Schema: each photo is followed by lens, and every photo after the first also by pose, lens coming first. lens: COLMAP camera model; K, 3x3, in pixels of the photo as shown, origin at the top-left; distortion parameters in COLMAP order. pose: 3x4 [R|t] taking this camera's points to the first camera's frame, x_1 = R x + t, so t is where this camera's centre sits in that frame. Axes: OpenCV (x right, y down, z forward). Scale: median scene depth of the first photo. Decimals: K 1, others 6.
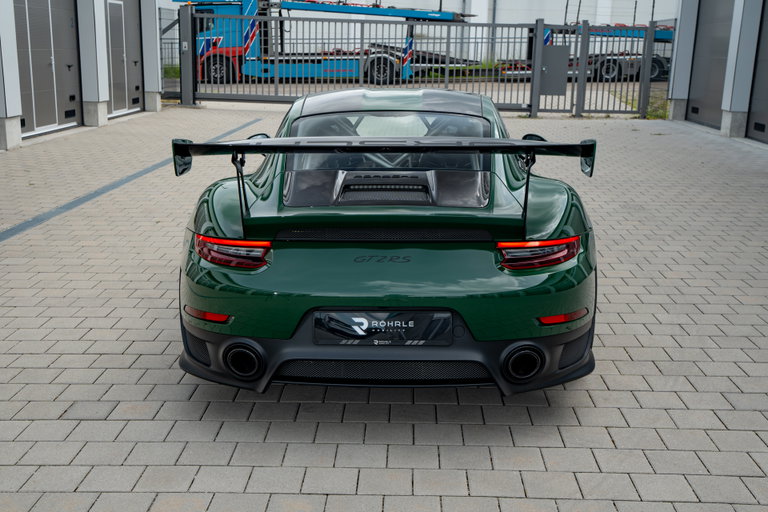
lens RADIAL K [[890.6, 0, 411.8], [0, 890.6, 239.3], [0, 0, 1]] dist [0.033868, 0.000000]
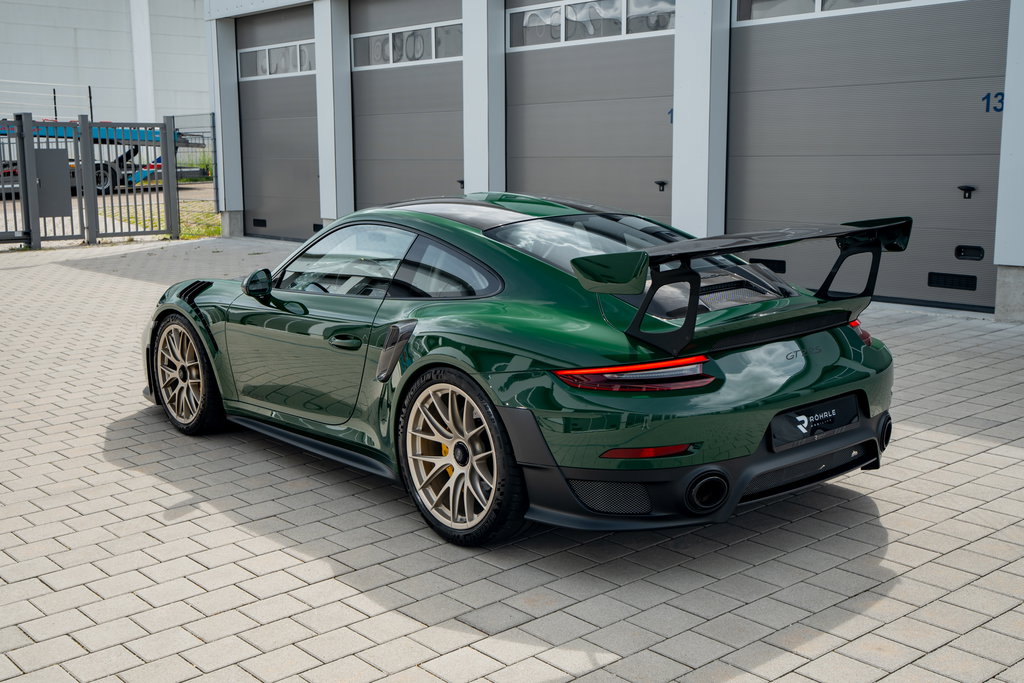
lens RADIAL K [[1187.4, 0, 520.2], [0, 1187.4, 341.4], [0, 0, 1]] dist [0.033868, 0.000000]
pose [[0.729885, -0.135015, 0.670103, -0.226419], [0.169128, 0.985490, 0.014344, -0.012405], [-0.662317, 0.102864, 0.742129, 0.046194]]
